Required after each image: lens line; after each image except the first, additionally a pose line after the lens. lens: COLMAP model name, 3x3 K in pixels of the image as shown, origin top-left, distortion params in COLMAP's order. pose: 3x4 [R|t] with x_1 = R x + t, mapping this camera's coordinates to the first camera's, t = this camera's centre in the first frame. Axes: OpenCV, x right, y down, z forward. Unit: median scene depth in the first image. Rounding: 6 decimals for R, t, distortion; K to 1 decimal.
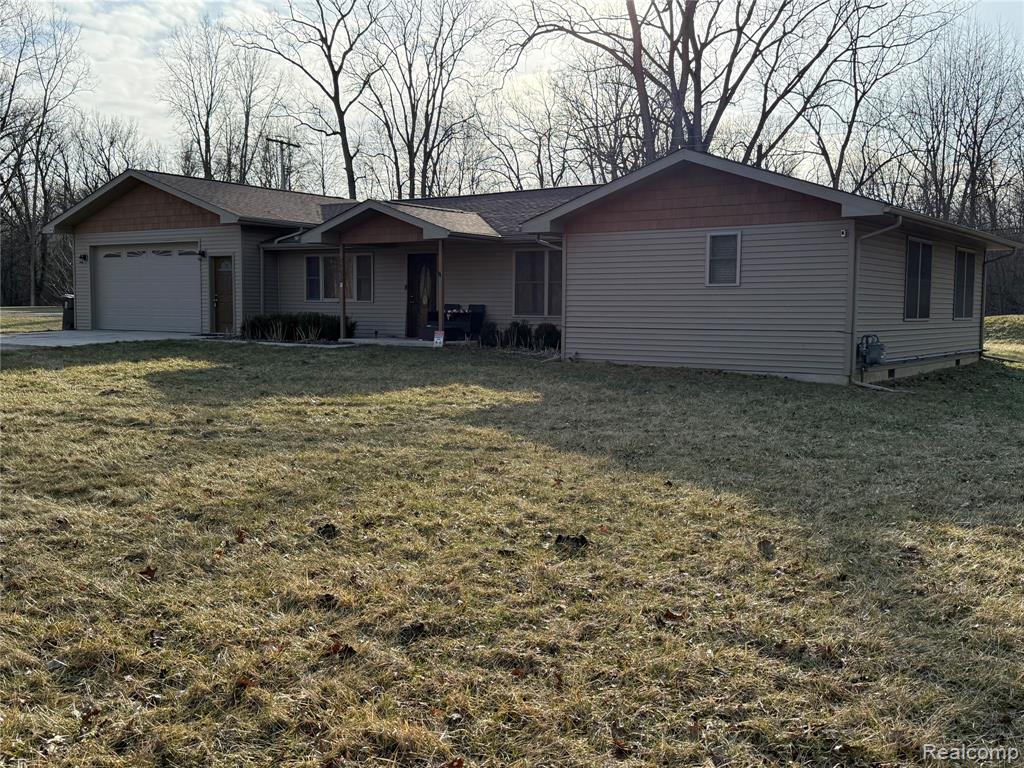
lens RADIAL K [[1036.3, 0, 515.3], [0, 1036.3, 386.3], [0, 0, 1]] dist [0.176813, -0.379626]
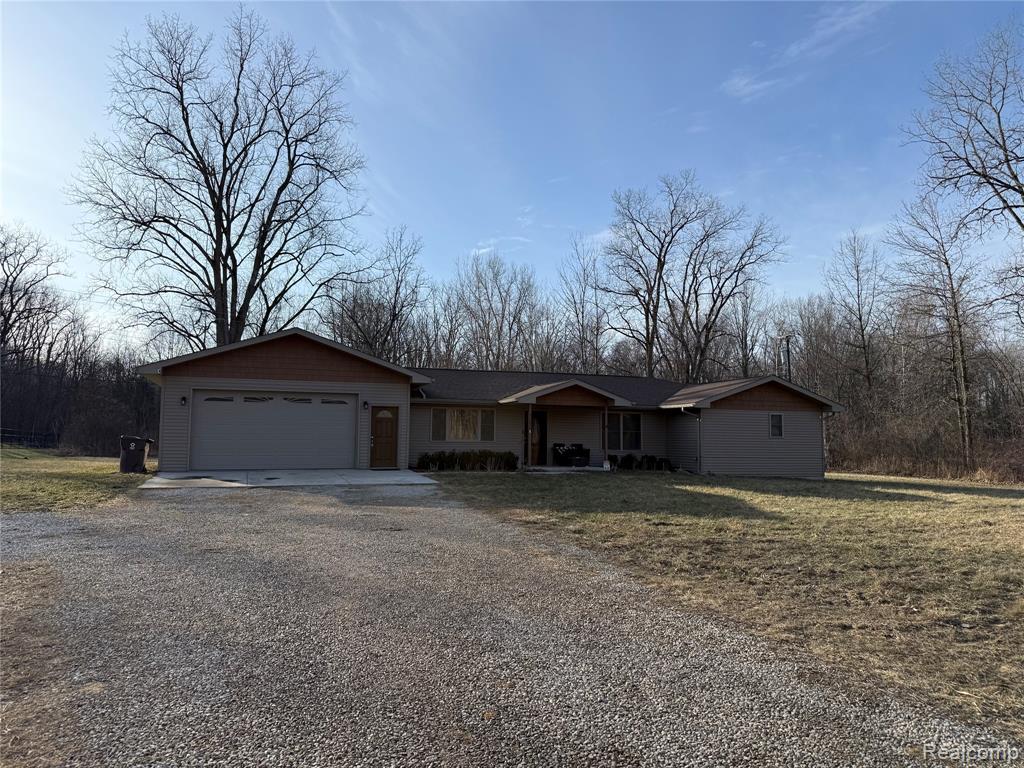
lens RADIAL K [[716.6, 0, 516.8], [0, 716.6, 383.1], [0, 0, 1]] dist [0.091984, -0.116578]
pose [[0.559058, 0.061631, 0.826835, -0.906505], [0.057834, 0.991906, -0.113039, -0.045066], [-0.827109, 0.111014, 0.550969, 0.390138]]
